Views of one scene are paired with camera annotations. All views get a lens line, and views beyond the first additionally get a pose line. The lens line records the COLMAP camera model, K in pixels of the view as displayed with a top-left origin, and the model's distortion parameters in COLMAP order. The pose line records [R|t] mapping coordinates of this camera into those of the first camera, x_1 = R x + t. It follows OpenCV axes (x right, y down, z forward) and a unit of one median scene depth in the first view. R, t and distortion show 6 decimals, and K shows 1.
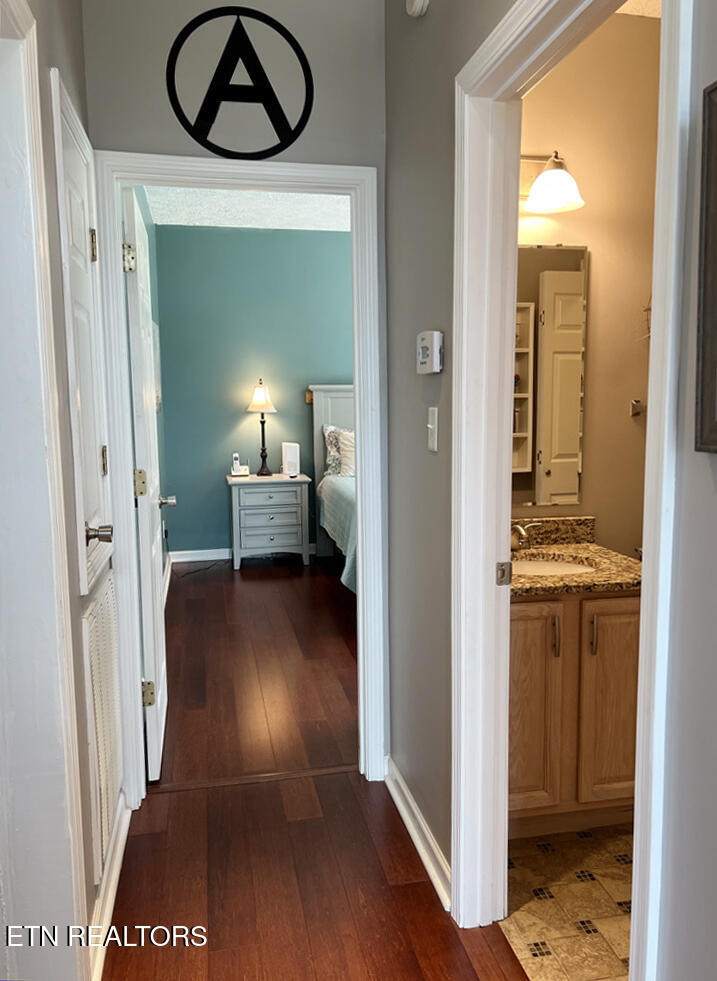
lens RADIAL K [[777.6, 0, 360.0], [0, 777.6, 486.5], [0, 0, 1]] dist [0.010845, 0.000446]
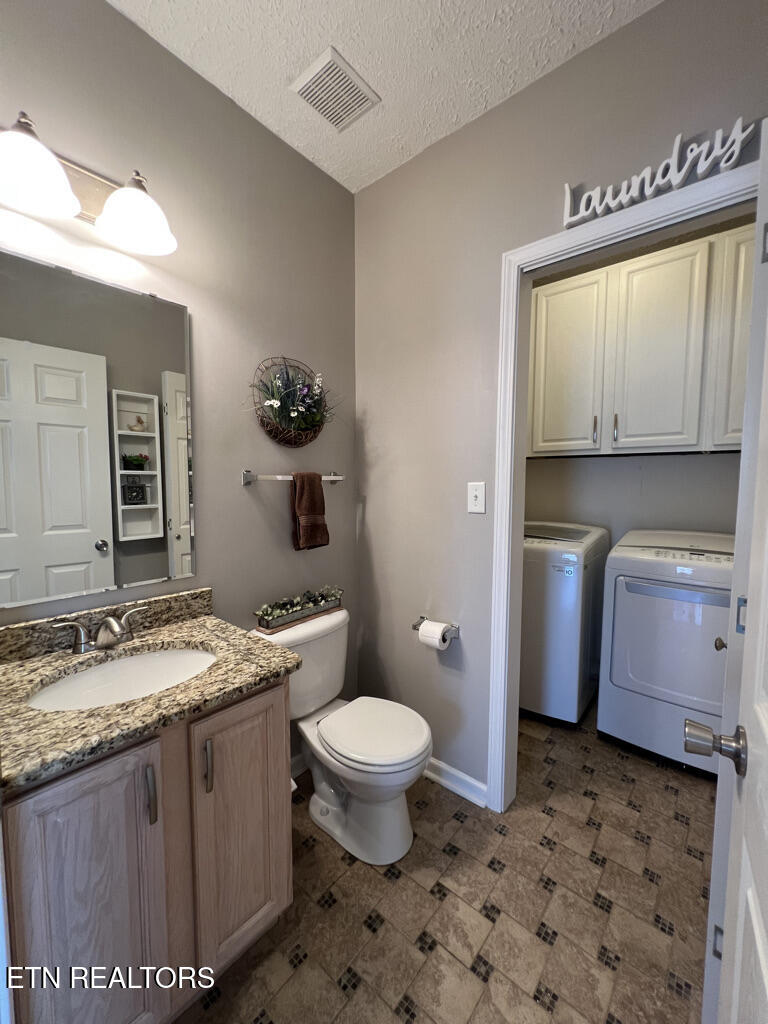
lens RADIAL K [[411.0, 0, 384.8], [0, 411.0, 508.9], [0, 0, 1]] dist [0.003951, 0.000274]
pose [[0.789049, -0.031158, 0.613539, 0.177212], [0.064892, 0.997353, -0.032805, -0.032667], [-0.610893, 0.065698, 0.788983, 0.502210]]
